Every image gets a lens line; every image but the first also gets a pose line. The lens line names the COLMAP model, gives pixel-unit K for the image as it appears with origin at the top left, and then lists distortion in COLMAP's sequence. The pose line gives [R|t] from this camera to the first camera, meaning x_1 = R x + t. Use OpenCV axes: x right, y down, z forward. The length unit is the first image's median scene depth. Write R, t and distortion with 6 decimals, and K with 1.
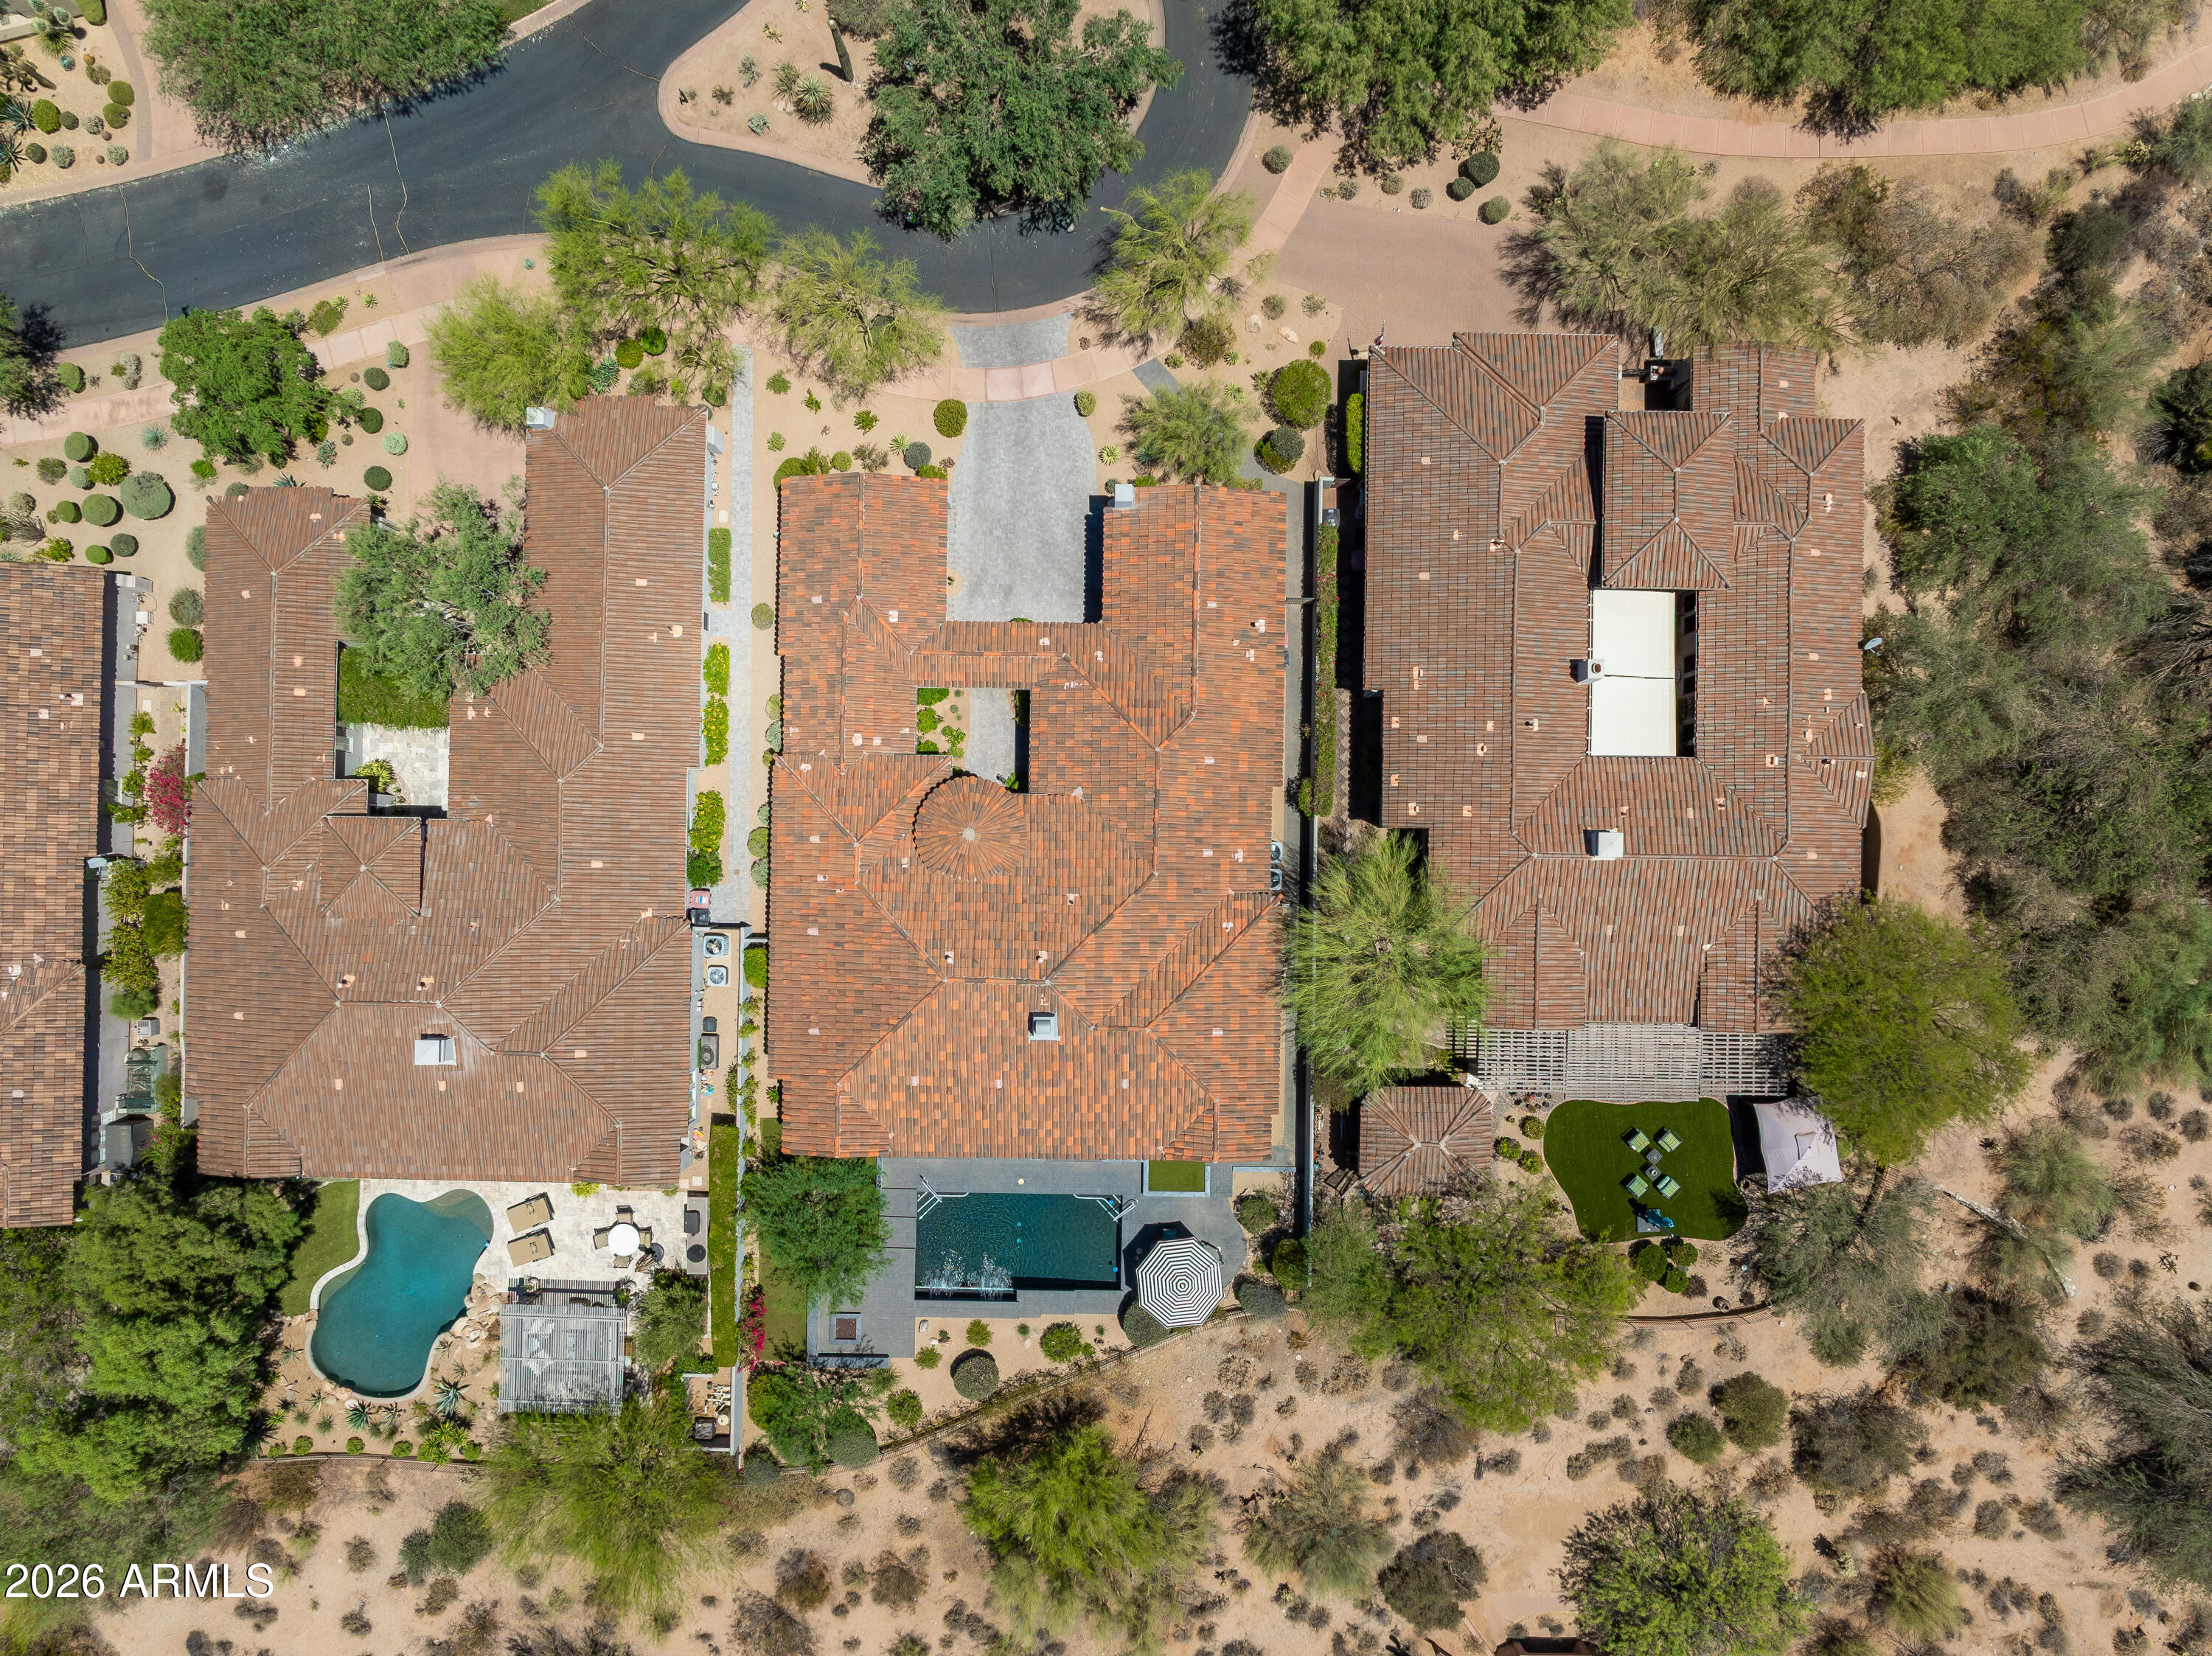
lens RADIAL K [[1540.6, 0, 1106.0], [0, 1540.6, 828.0], [0, 0, 1]] dist [-0.029035, 0.016741]
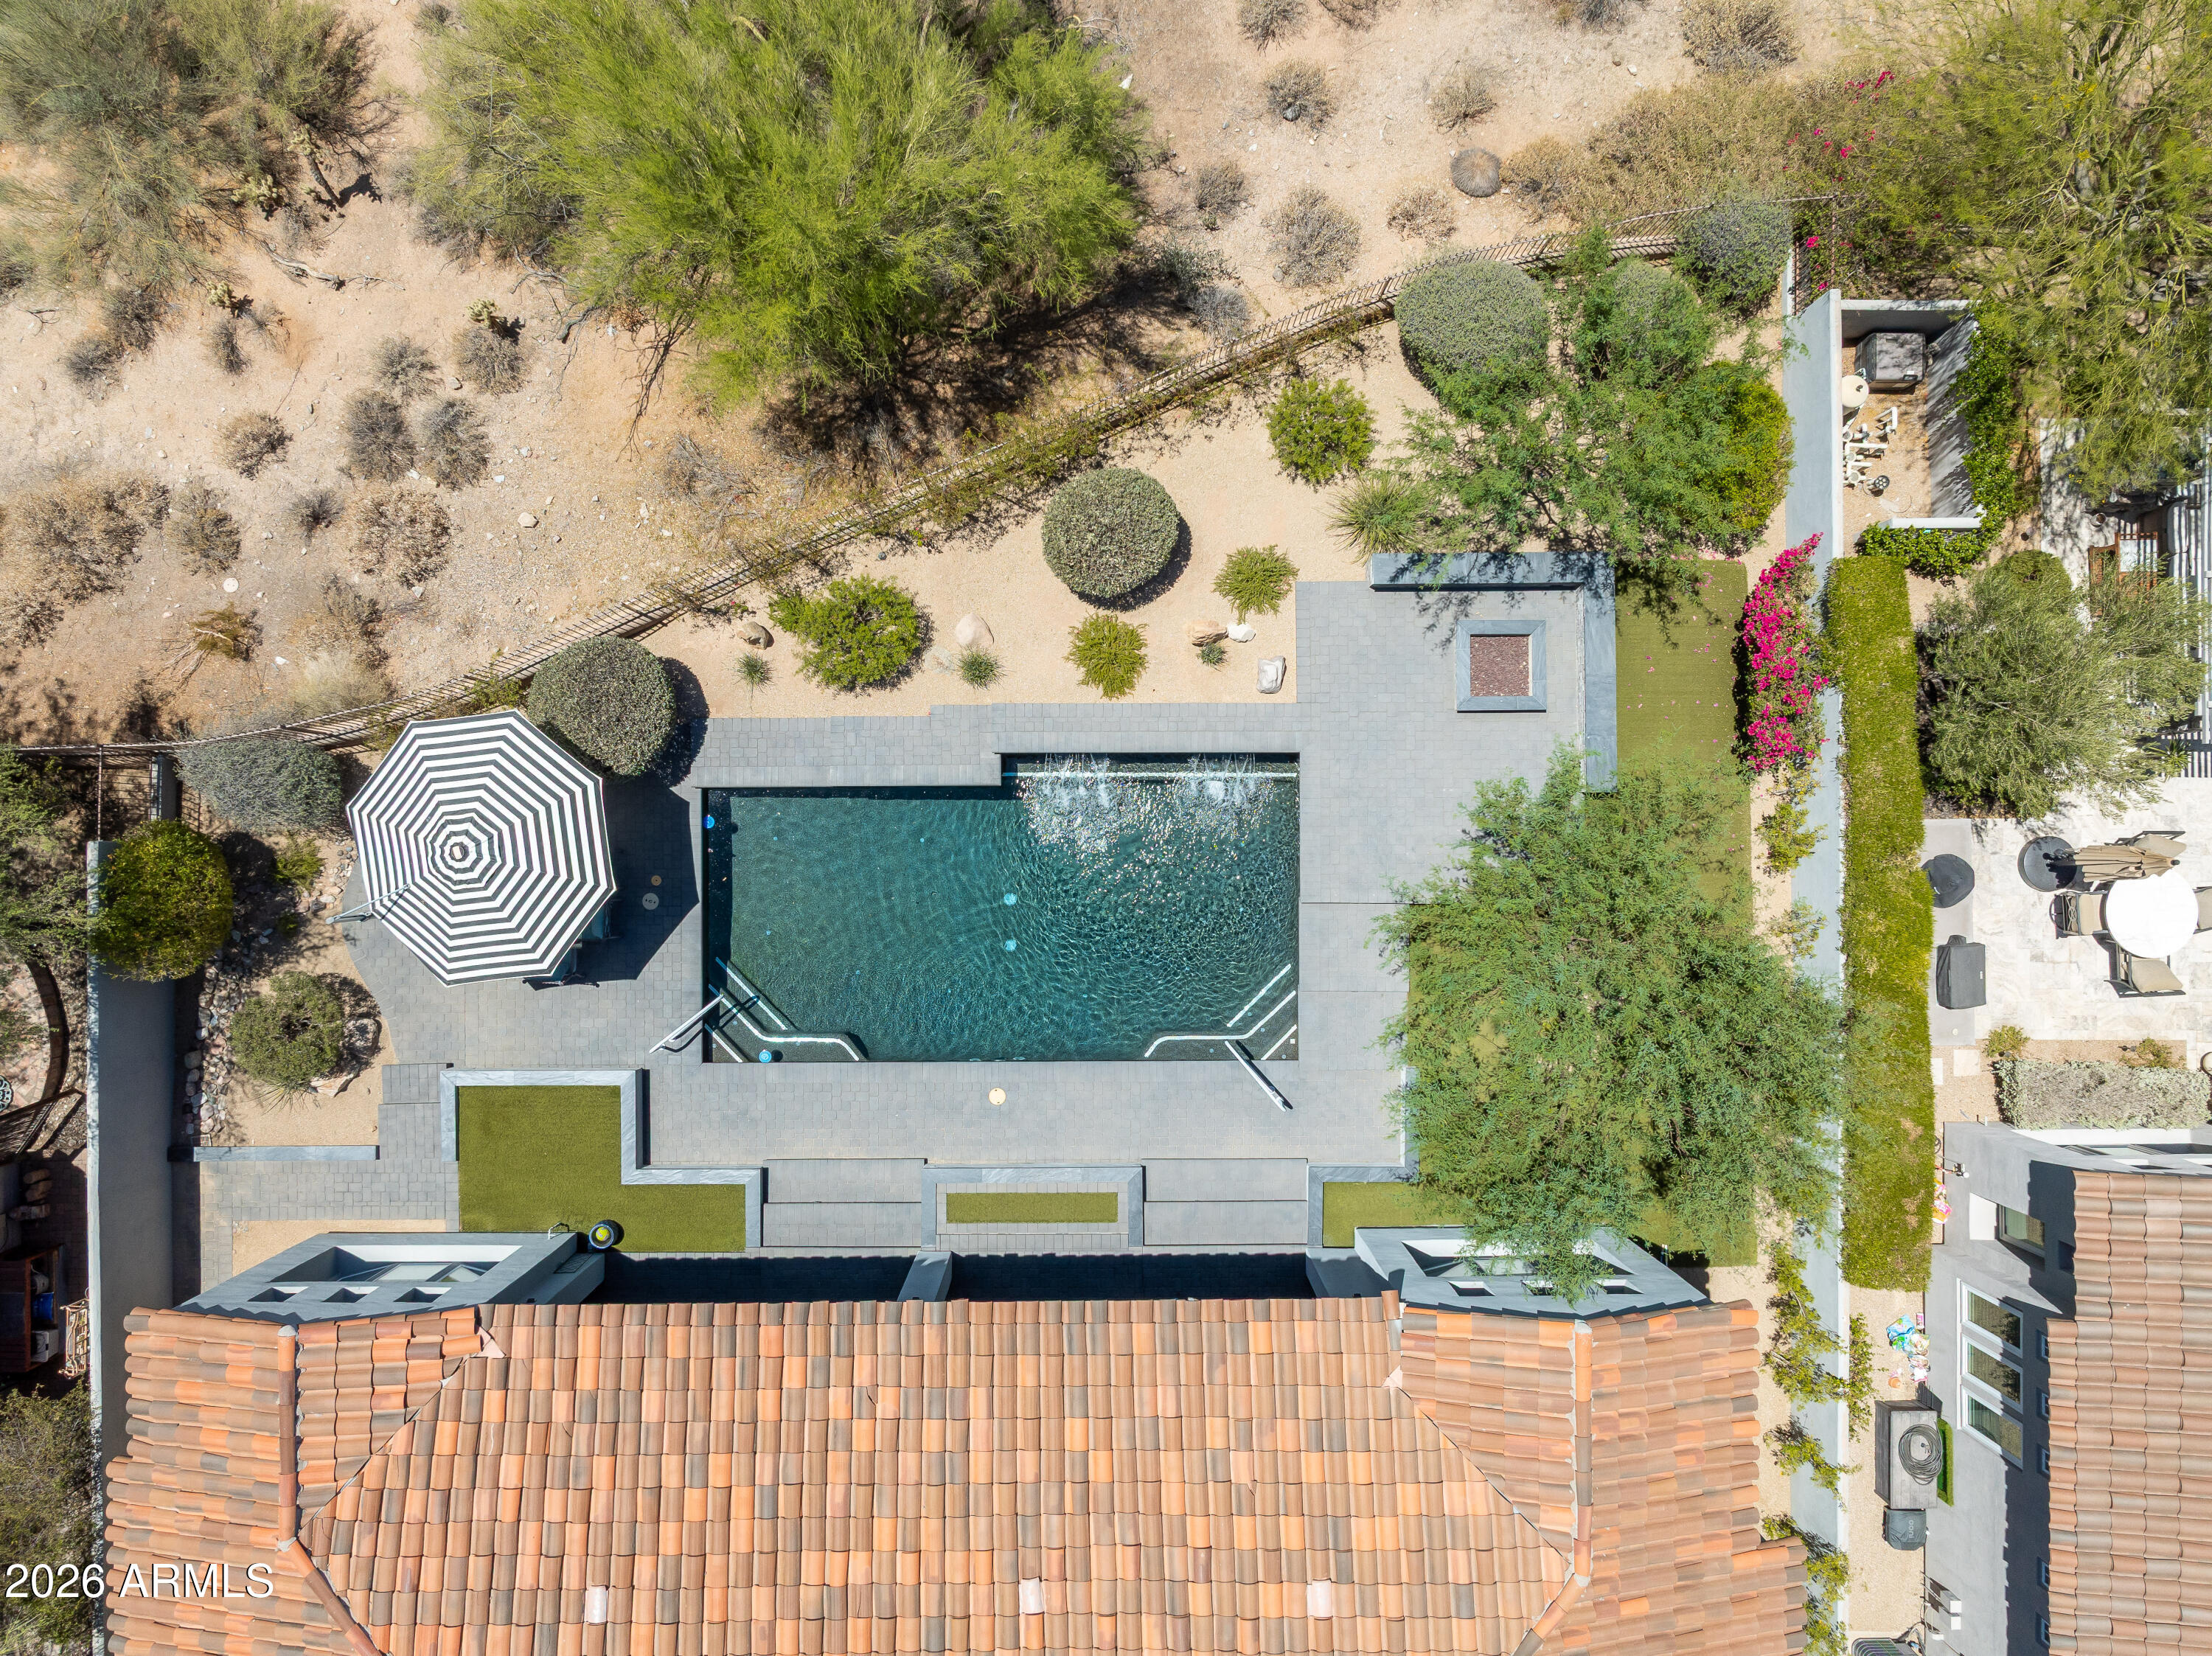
lens RADIAL K [[1540.6, 0, 1106.0], [0, 1540.6, 828.0], [0, 0, 1]] dist [-0.029035, 0.016741]
pose [[-0.999747, 0.020765, -0.008646, -0.076416], [-0.020944, -0.999558, 0.021117, 0.277057], [-0.008203, 0.021293, 0.999740, 0.643051]]
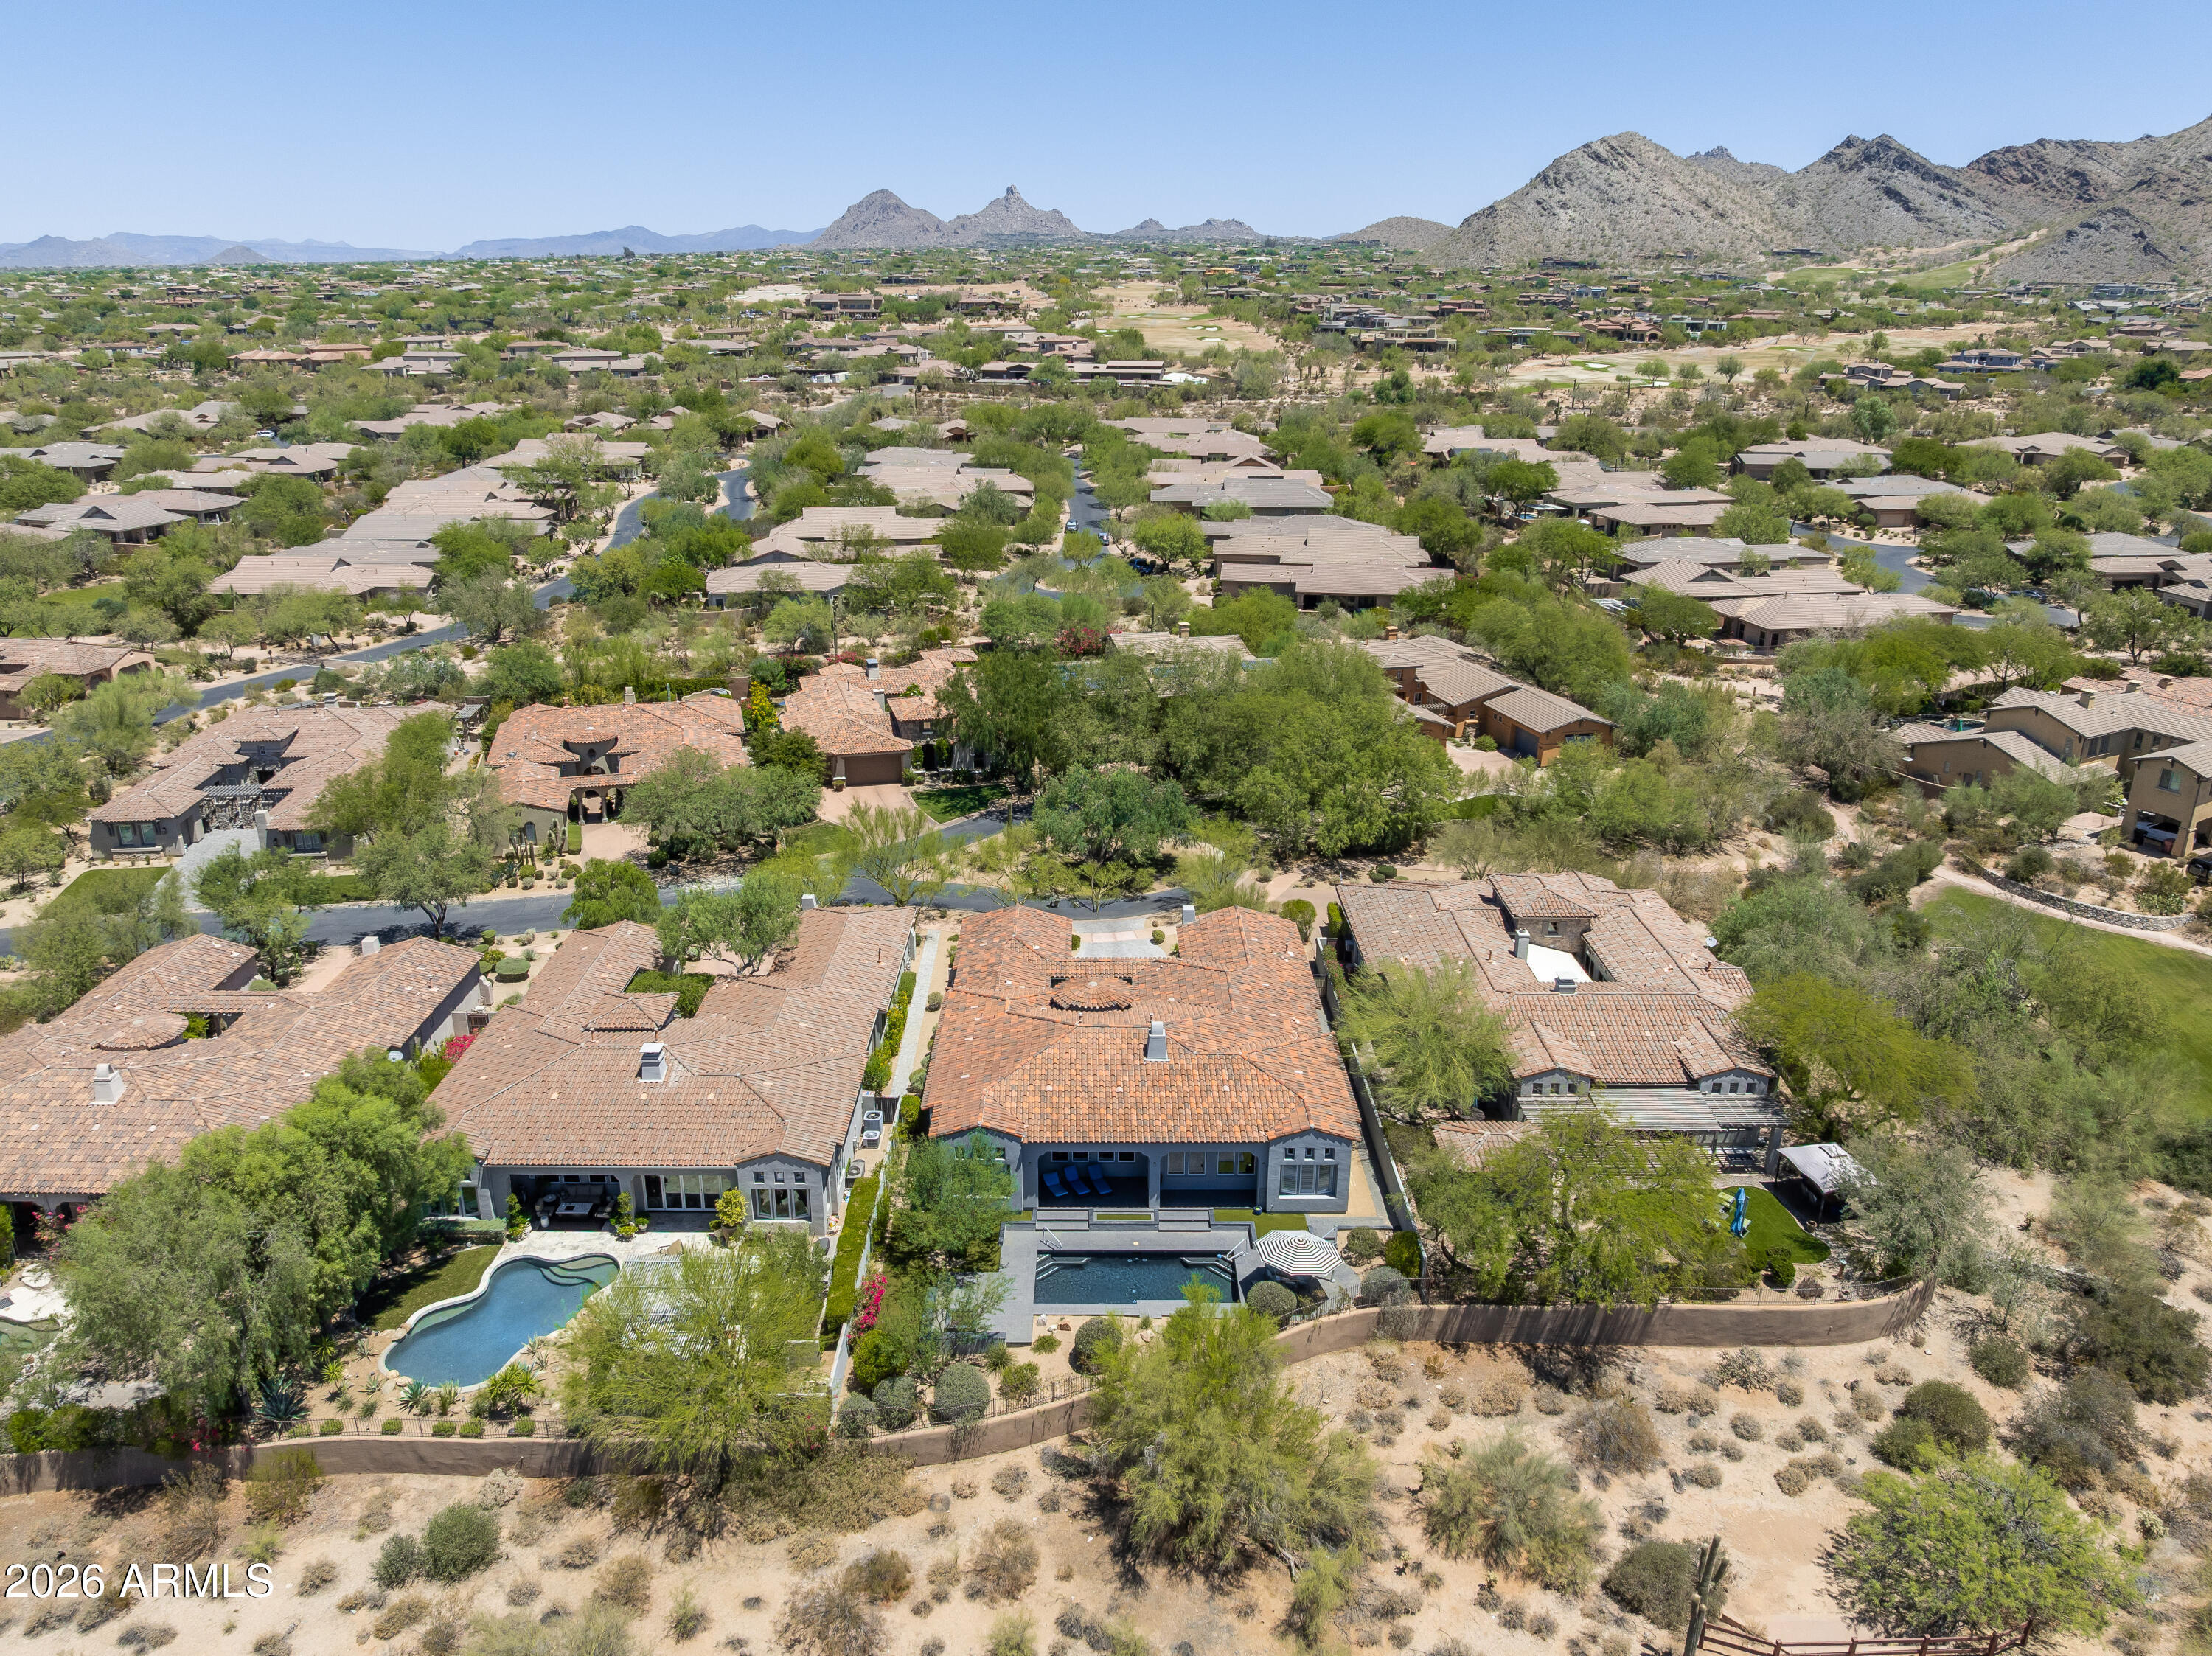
lens RADIAL K [[1559.9, 0, 1112.1], [0, 1559.9, 856.2], [0, 0, 1]] dist [-0.059197, 0.033195]
pose [[0.999669, -0.005080, 0.025207, -0.095268], [0.025366, 0.355342, -0.934392, 1.105520], [-0.004210, 0.934723, 0.355353, 0.368595]]
